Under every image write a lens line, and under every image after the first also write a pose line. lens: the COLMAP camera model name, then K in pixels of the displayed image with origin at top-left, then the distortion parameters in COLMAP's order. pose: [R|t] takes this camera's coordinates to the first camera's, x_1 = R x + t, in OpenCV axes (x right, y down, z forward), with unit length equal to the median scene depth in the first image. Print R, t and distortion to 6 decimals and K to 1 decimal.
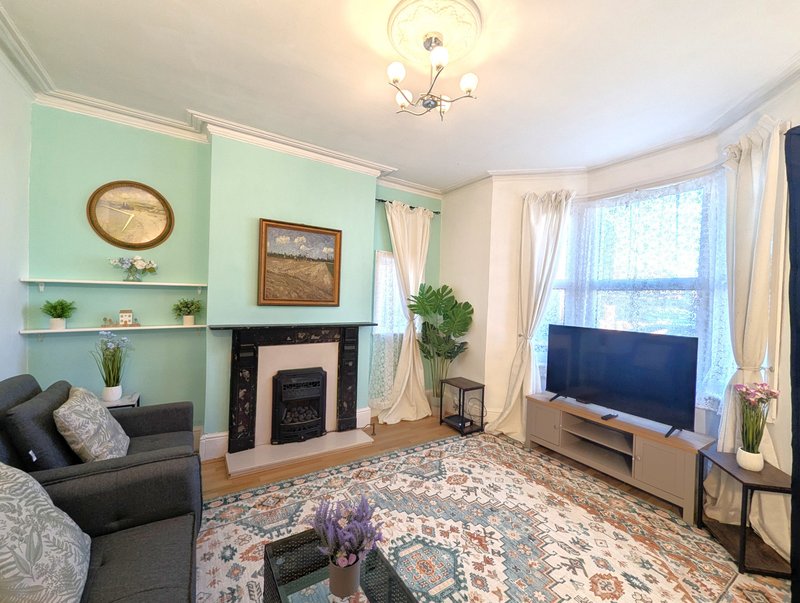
lens RADIAL K [[332.5, 0, 400.7], [0, 332.5, 303.7], [0, 0, 1]] dist [0.006050, -0.000748]
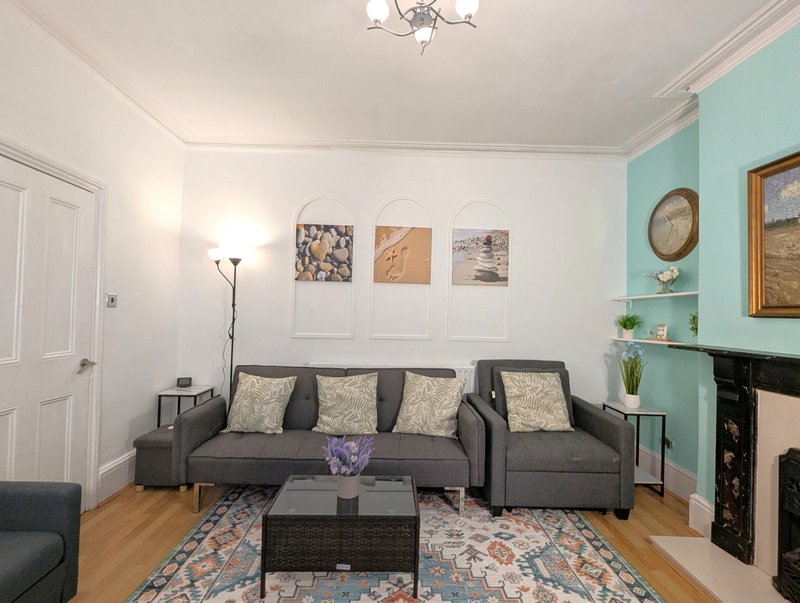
lens RADIAL K [[368.7, 0, 397.0], [0, 368.7, 301.7], [0, 0, 1]] dist [0.003727, 0.000651]
pose [[-0.508922, -0.067843, -0.858135, 0.501141], [-0.055143, 0.997411, -0.046151, 0.046336], [0.859045, 0.023833, -0.511345, 0.883709]]
